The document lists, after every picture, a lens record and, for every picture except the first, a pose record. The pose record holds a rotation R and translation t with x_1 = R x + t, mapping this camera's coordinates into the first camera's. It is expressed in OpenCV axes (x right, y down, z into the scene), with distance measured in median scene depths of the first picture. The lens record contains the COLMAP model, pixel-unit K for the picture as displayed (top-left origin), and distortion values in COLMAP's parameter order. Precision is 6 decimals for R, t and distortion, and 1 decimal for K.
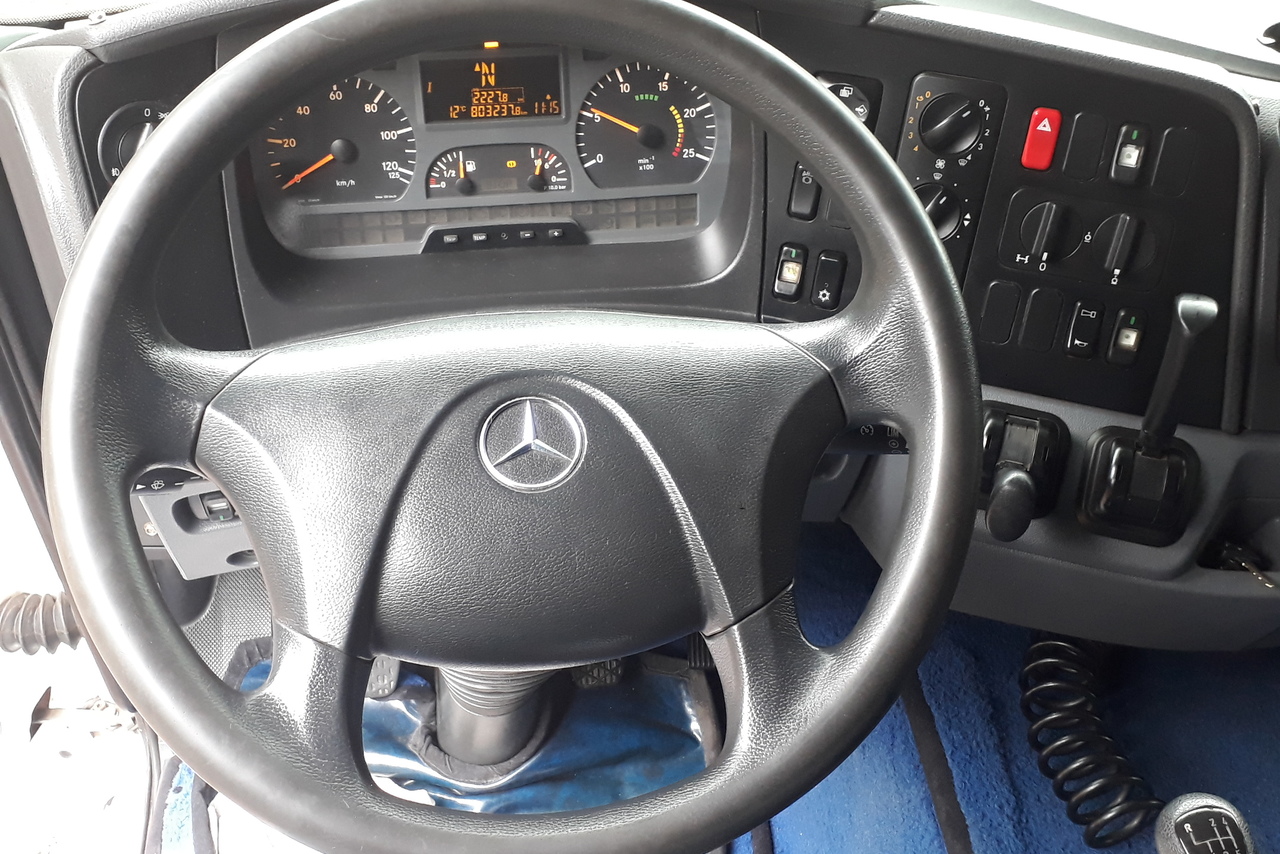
lens RADIAL K [[1340.3, 0, 618.9], [0, 1340.3, 430.8], [0, 0, 1]] dist [0.232872, -0.684642]
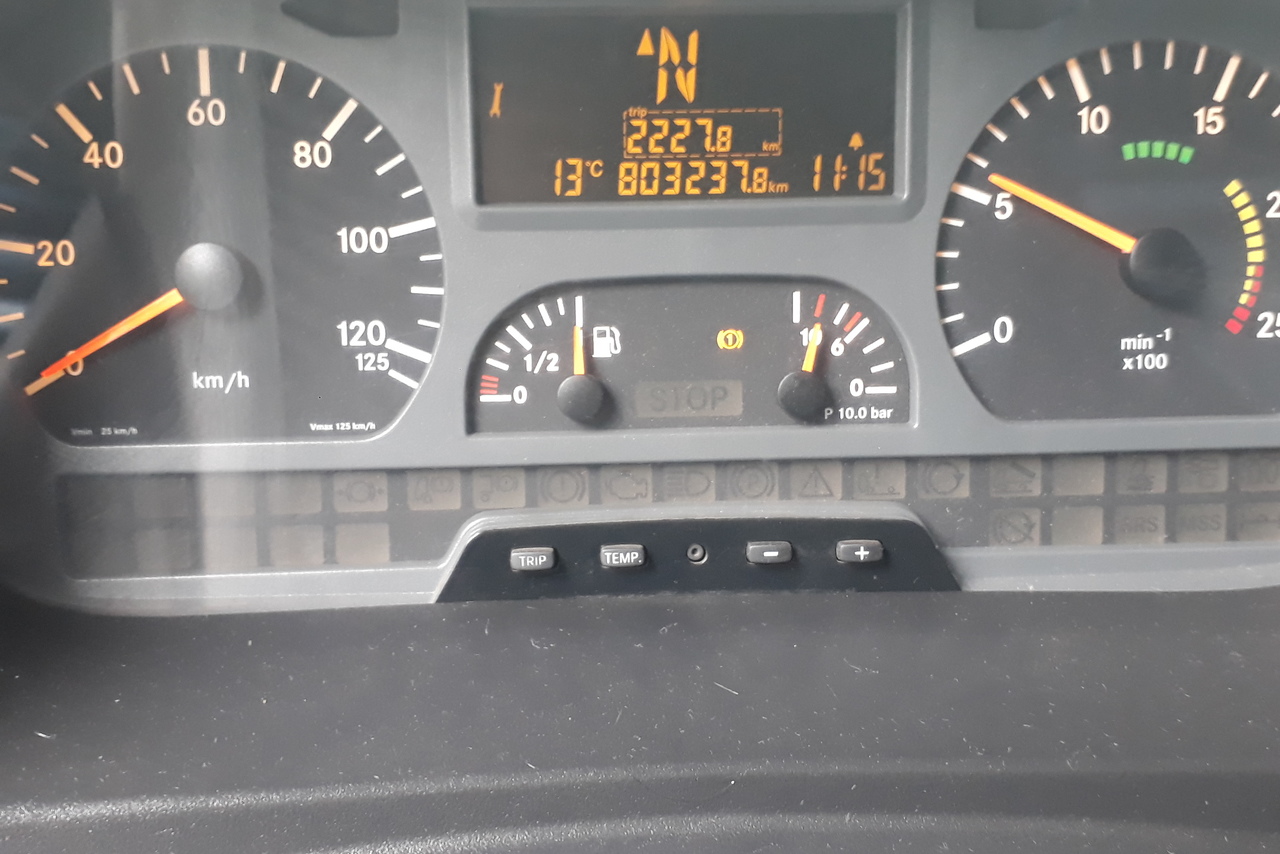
lens RADIAL K [[1340.3, 0, 618.9], [0, 1340.3, 430.8], [0, 0, 1]] dist [0.232872, -0.684642]
pose [[0.997200, 0.029760, -0.068608, -0.083798], [-0.044443, 0.973661, -0.223628, -0.102219], [0.060146, 0.226051, 0.972257, 0.690817]]
